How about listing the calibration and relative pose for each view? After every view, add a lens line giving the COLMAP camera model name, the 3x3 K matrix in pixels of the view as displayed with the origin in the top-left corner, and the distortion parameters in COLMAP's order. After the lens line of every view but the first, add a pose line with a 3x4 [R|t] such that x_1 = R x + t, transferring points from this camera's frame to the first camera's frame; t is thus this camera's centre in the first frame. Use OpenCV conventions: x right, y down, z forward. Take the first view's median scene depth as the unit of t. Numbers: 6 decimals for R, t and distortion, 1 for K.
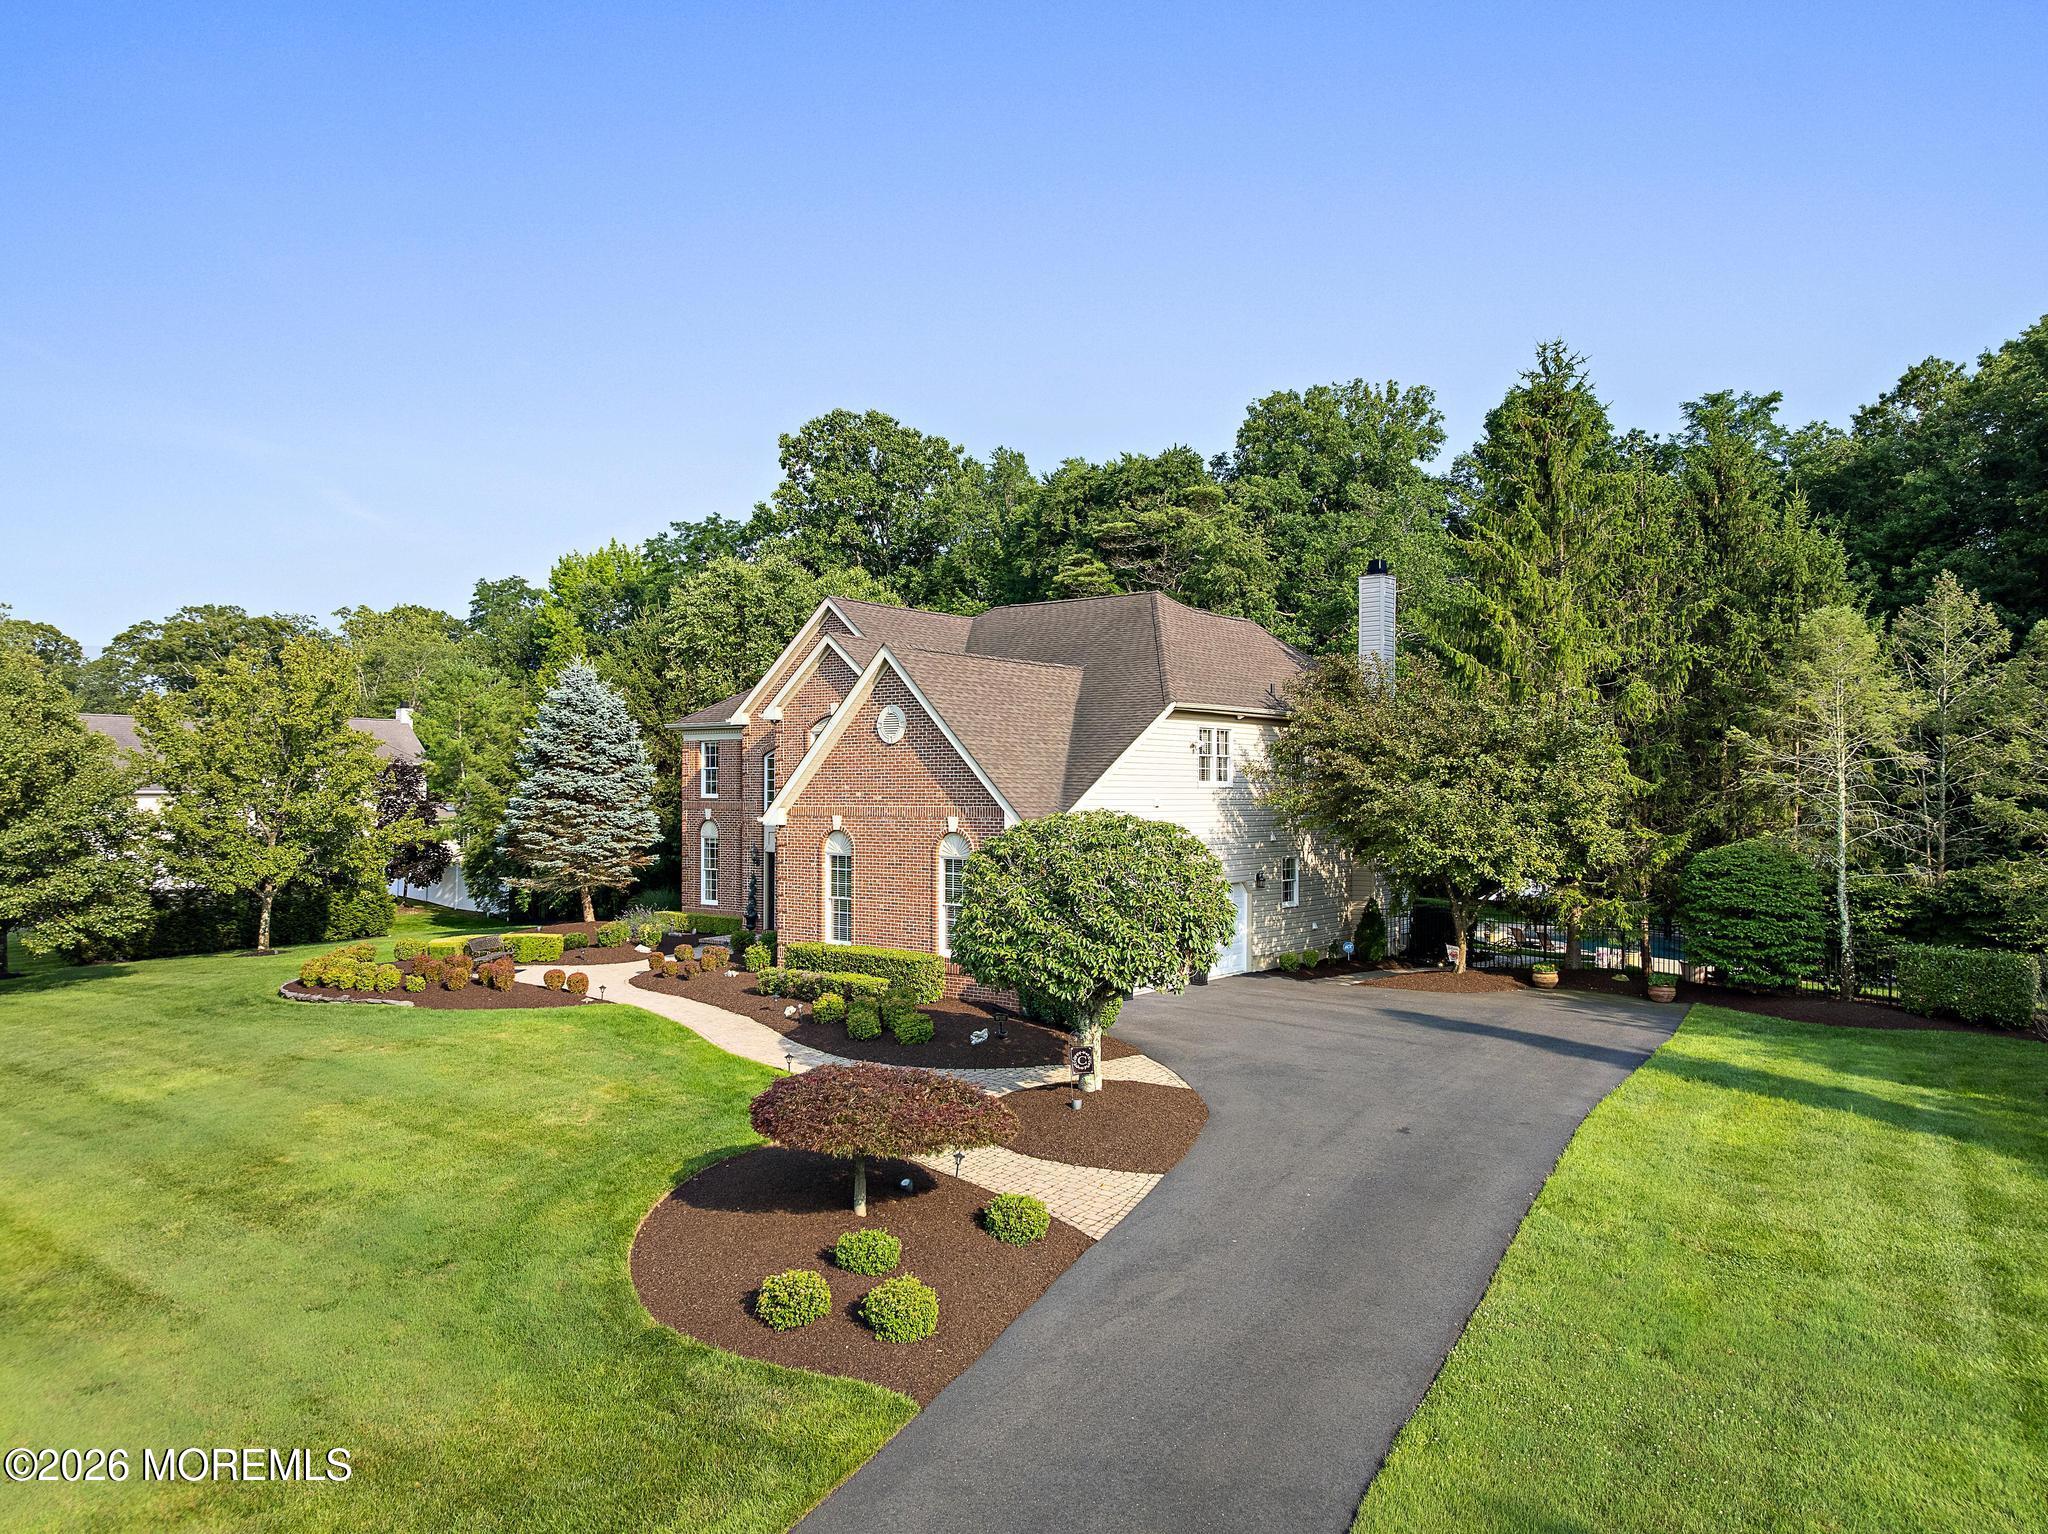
lens RADIAL K [[1441.1, 0, 1027.9], [0, 1441.1, 767.7], [0, 0, 1]] dist [-0.042964, 0.010253]
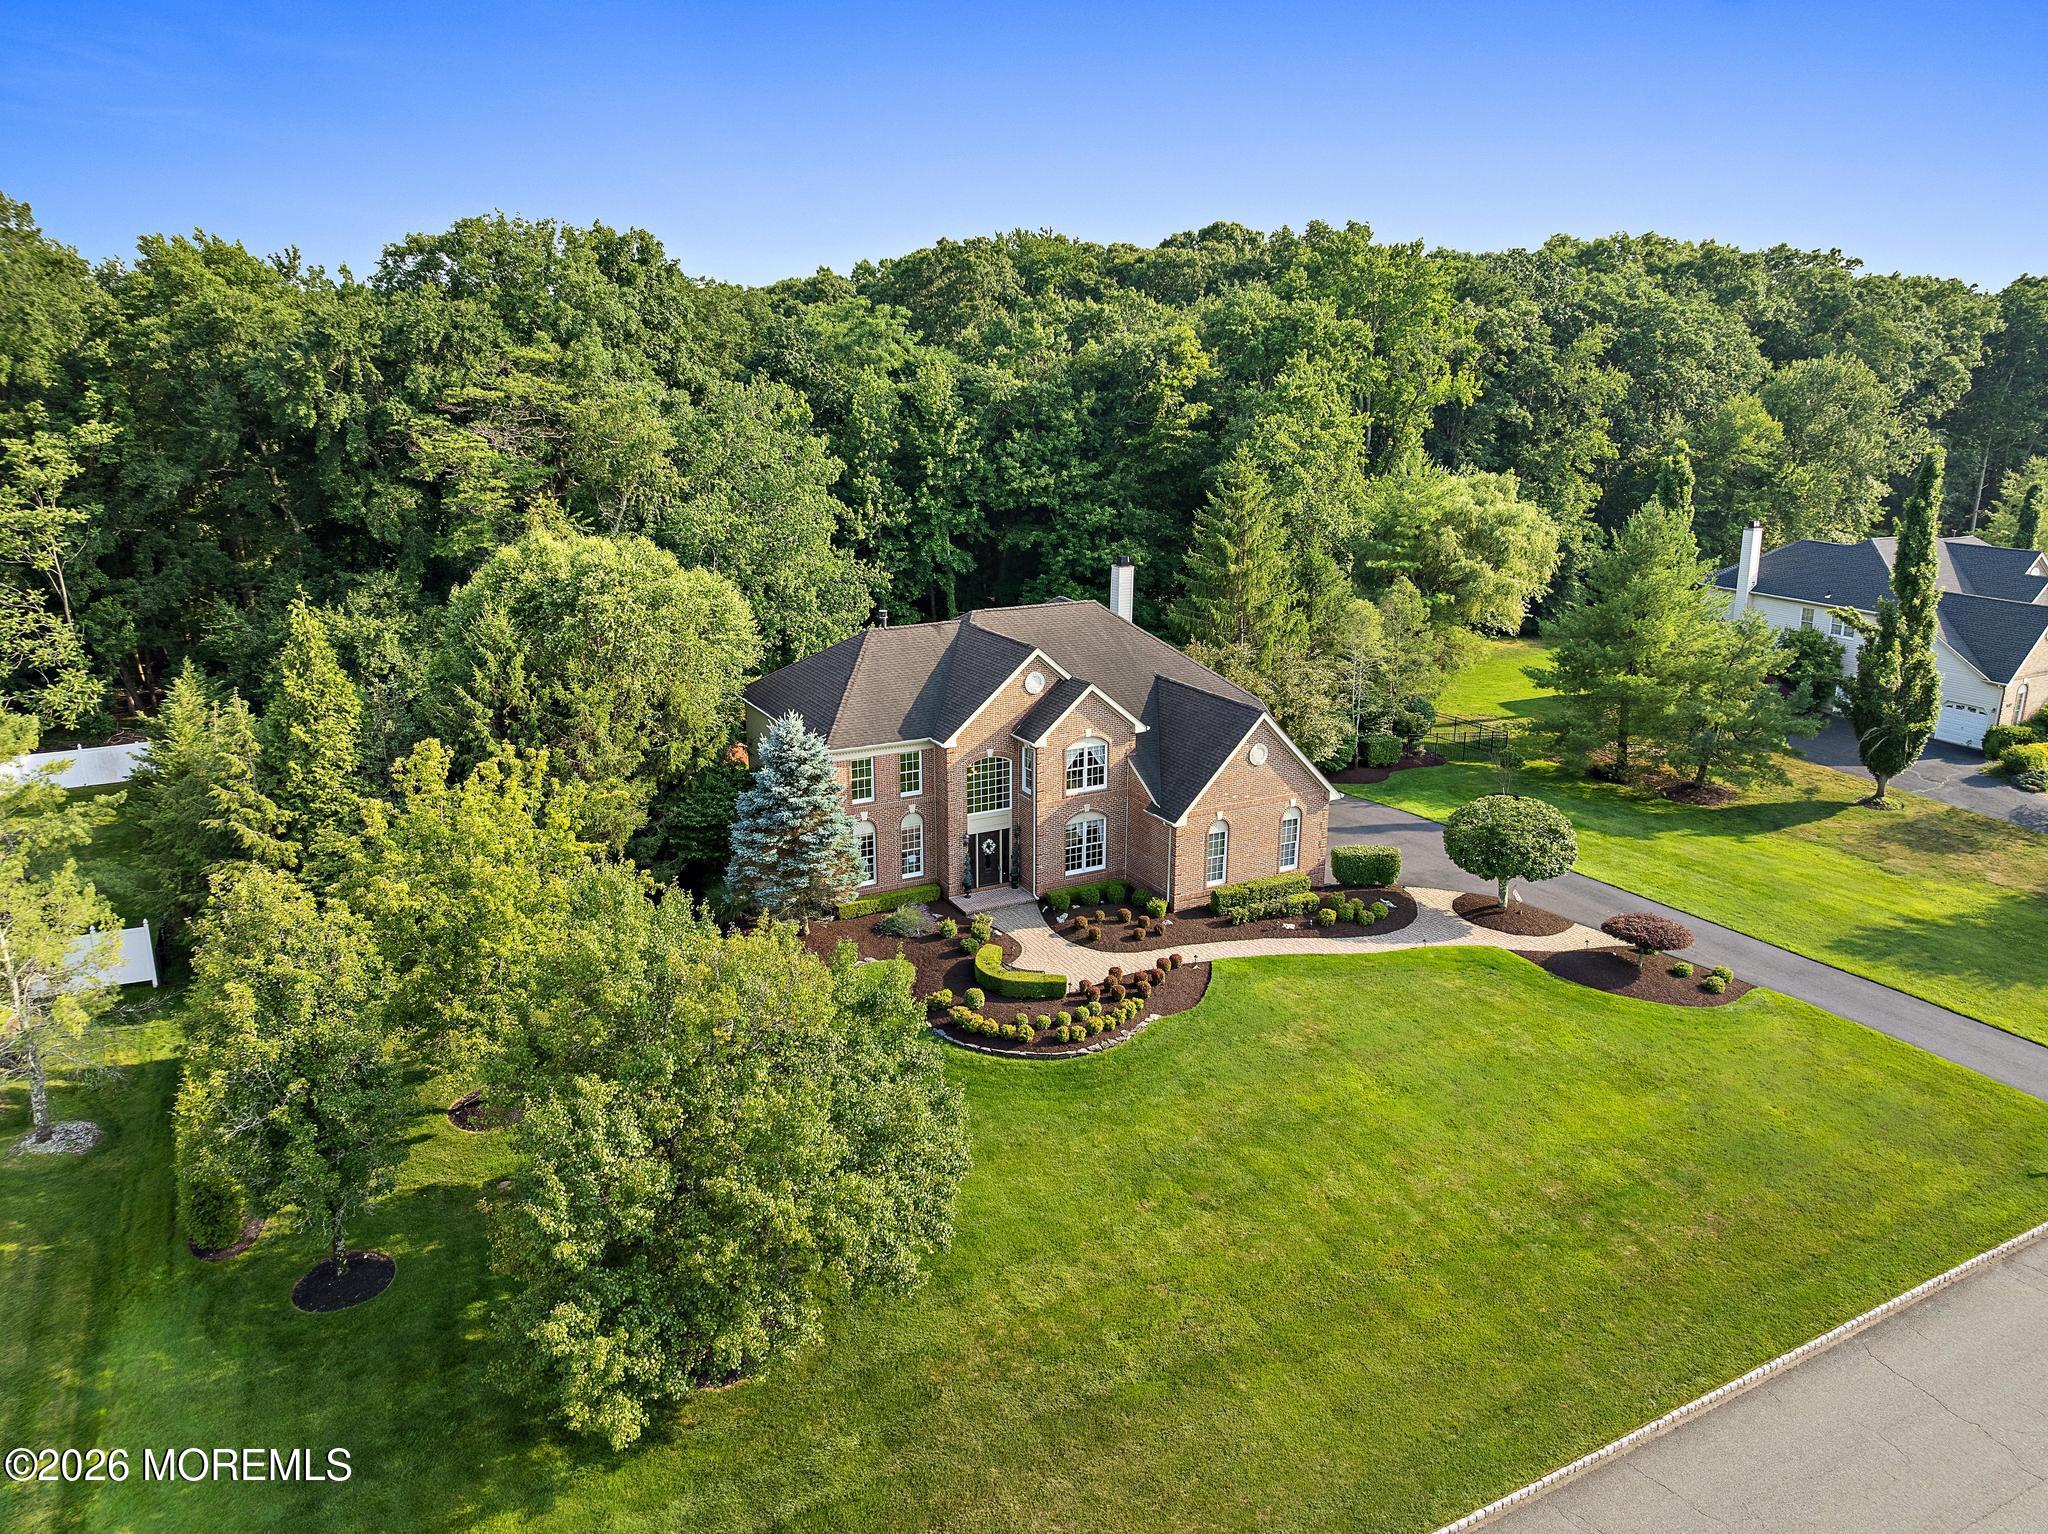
lens RADIAL K [[1441.1, 0, 1026.9], [0, 1441.1, 770.2], [0, 0, 1]] dist [-0.042964, 0.010253]
pose [[0.408570, -0.253454, 0.876830, -1.496293], [-0.016201, 0.958506, 0.284612, -0.432070], [-0.912583, -0.130490, 0.387511, 0.502843]]
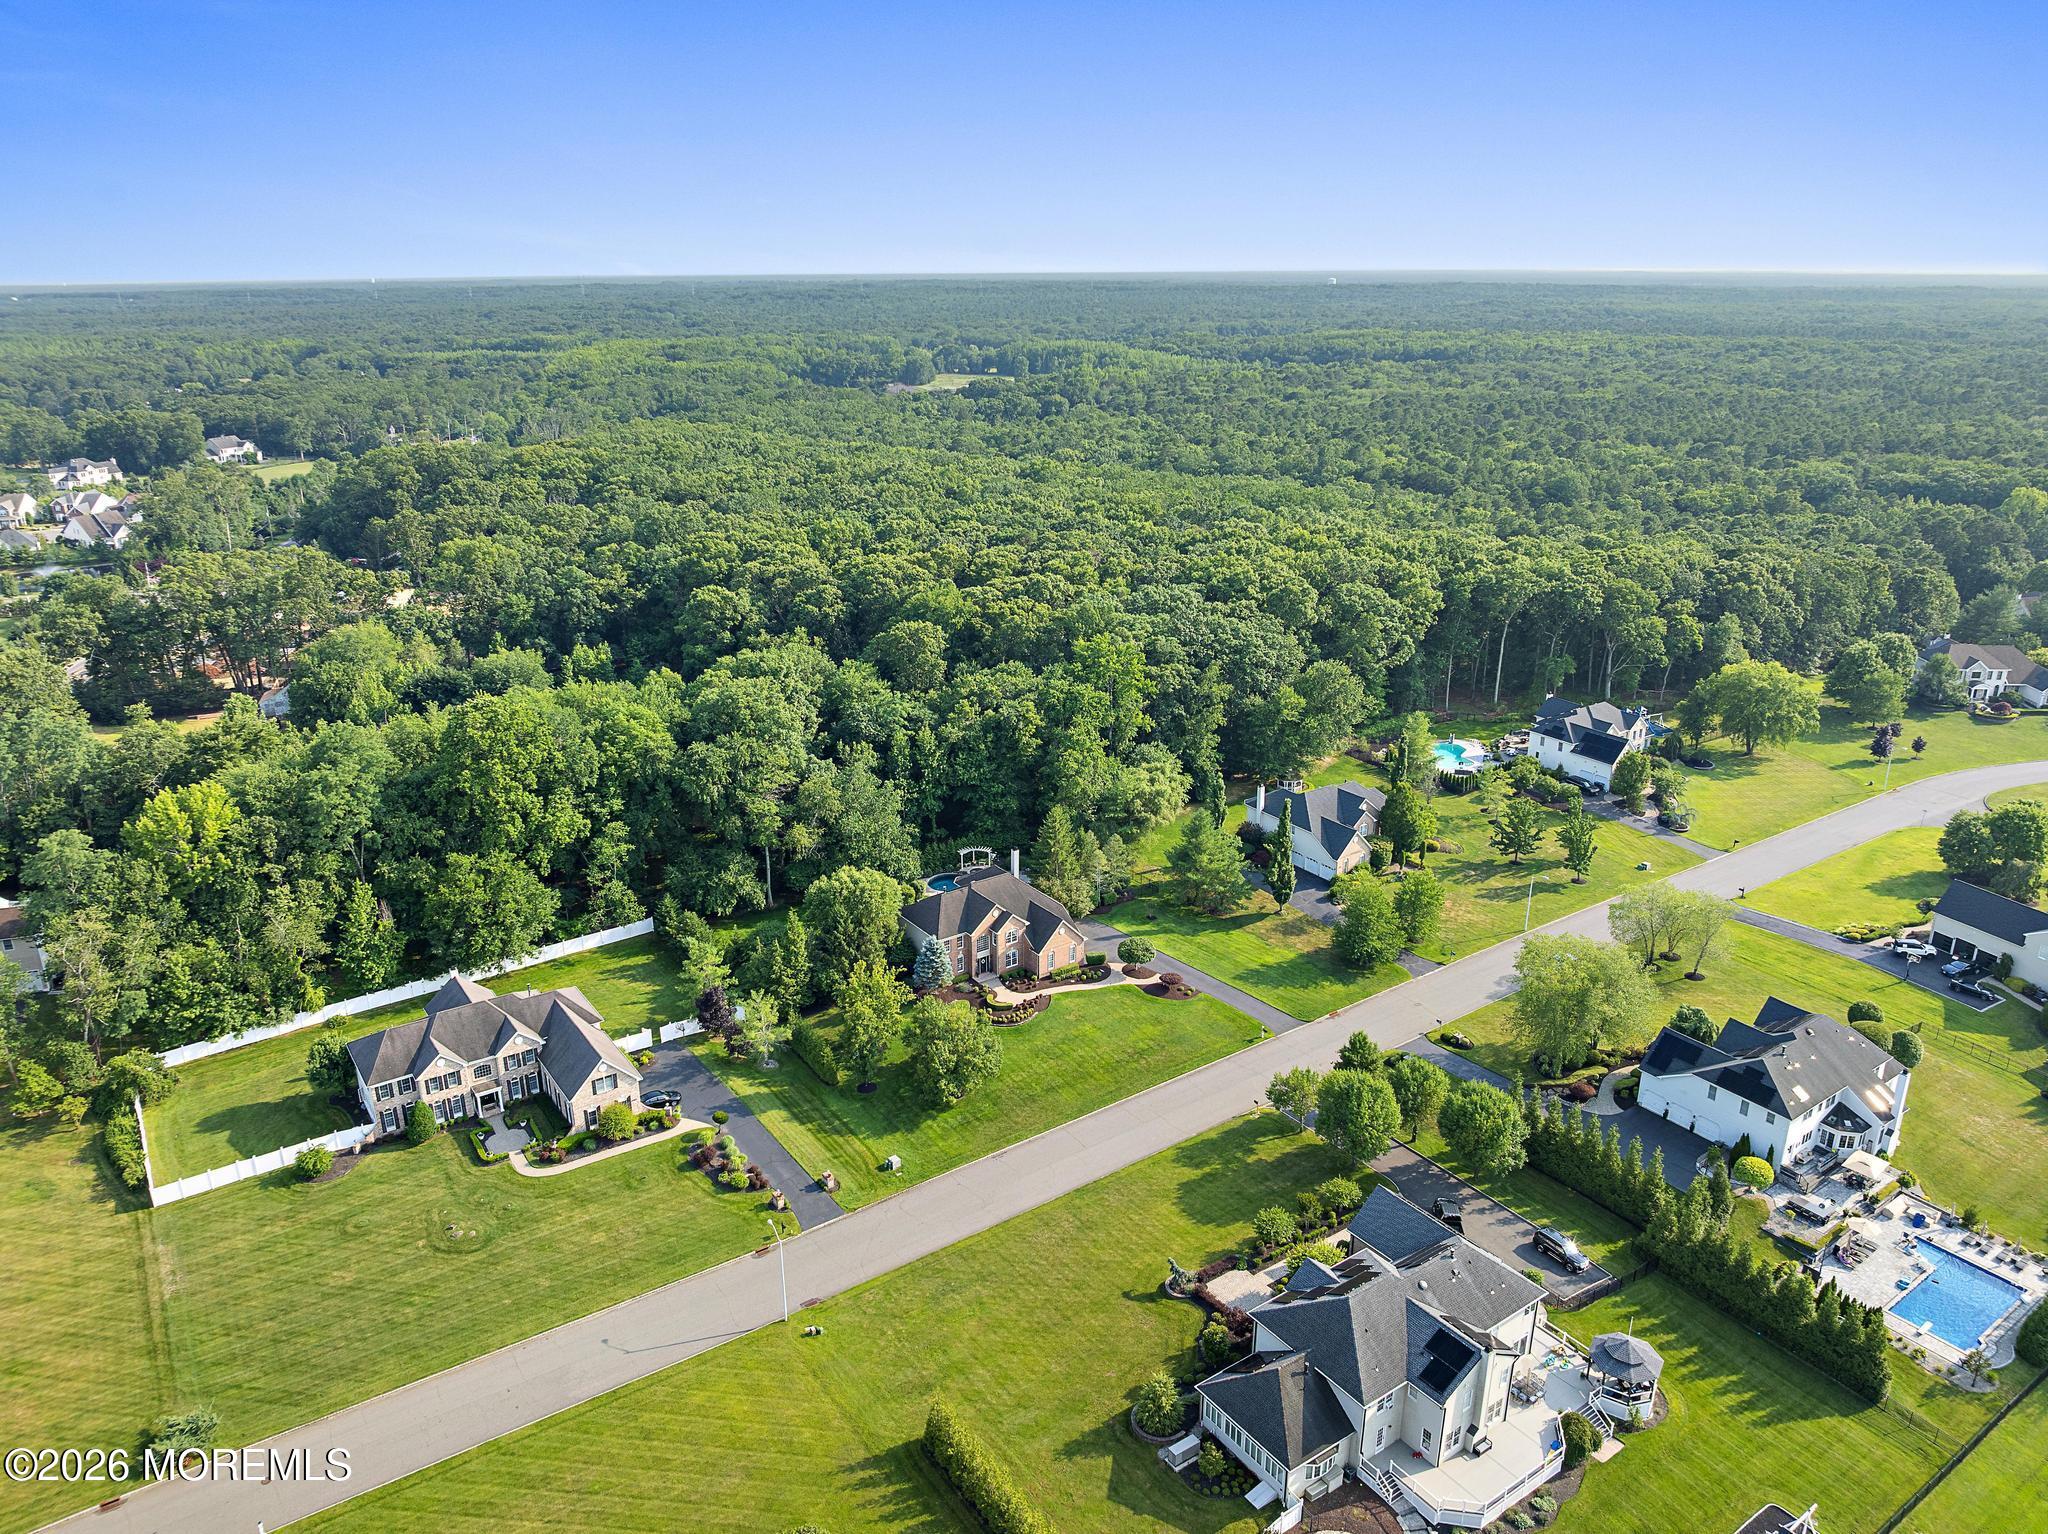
lens RADIAL K [[1441.1, 0, 1025.4], [0, 1441.1, 772.8], [0, 0, 1]] dist [-0.042964, 0.010253]
pose [[0.294111, -0.324363, 0.899048, -4.531364], [-0.013910, 0.939100, 0.343363, -2.306933], [-0.955670, -0.113493, 0.271688, -0.335008]]
